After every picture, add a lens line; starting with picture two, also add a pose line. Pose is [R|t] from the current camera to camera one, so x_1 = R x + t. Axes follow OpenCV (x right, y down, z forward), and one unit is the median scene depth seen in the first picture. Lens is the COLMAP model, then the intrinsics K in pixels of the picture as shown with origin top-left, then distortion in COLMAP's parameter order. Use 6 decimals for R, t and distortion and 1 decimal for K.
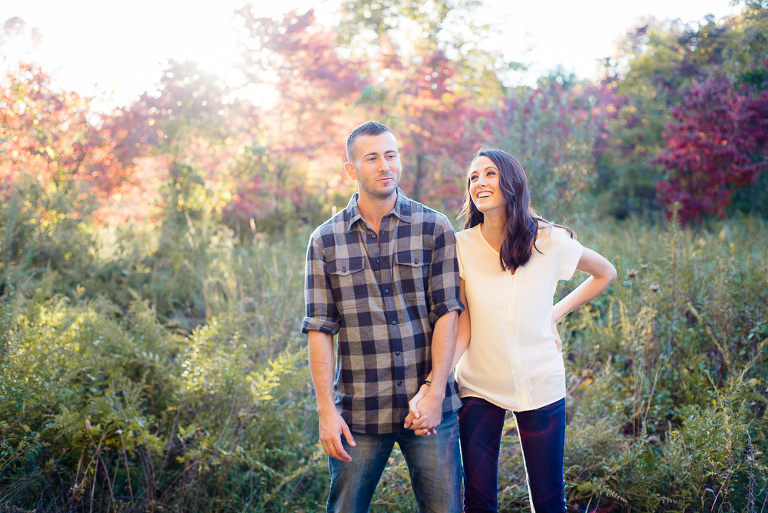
lens RADIAL K [[1104.1, 0, 384.0], [0, 1104.1, 256.5], [0, 0, 1]] dist [0.004505, -0.096650]
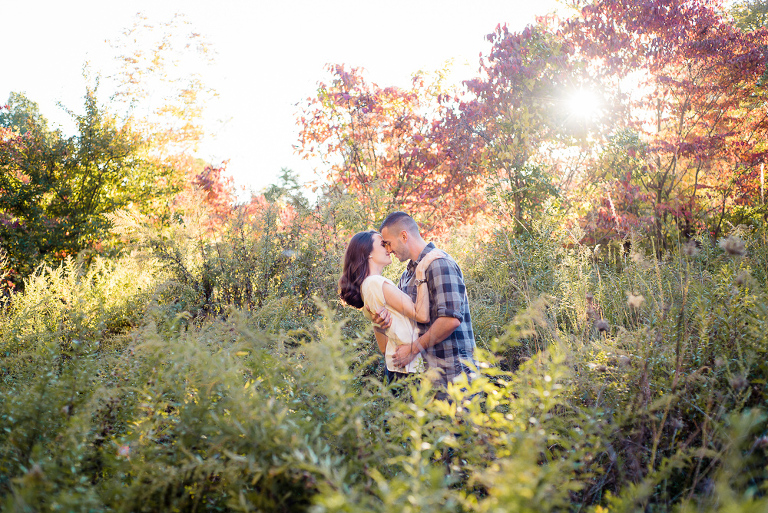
lens RADIAL K [[1104.1, 0, 384.0], [0, 1104.1, 256.5], [0, 0, 1]] dist [0.004505, -0.096650]
pose [[0.941363, -0.051626, -0.333423, -0.021643], [0.033232, 0.997606, -0.060641, 0.014759], [0.335755, 0.046005, 0.940825, 0.211643]]
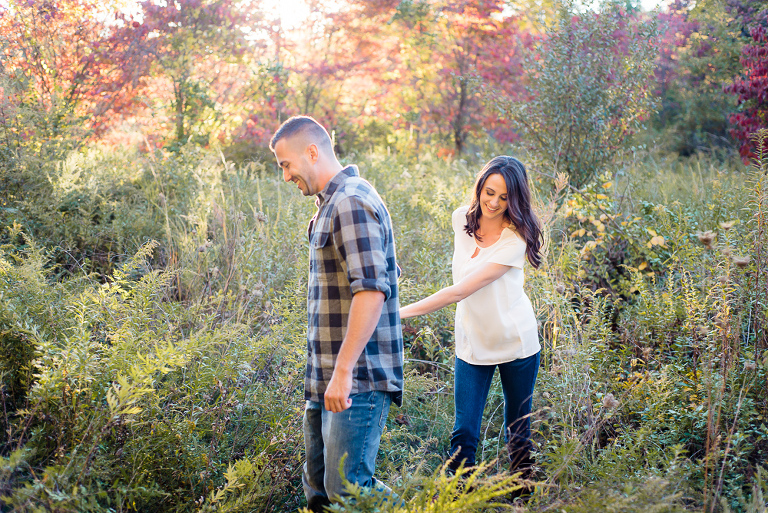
lens RADIAL K [[1104.1, 0, 384.0], [0, 1104.1, 256.5], [0, 0, 1]] dist [0.004505, -0.096650]
pose [[0.998328, 0.026176, -0.051537, 0.018583], [-0.022958, 0.997807, 0.062074, -0.002199], [0.053049, -0.060787, 0.996740, 0.091823]]
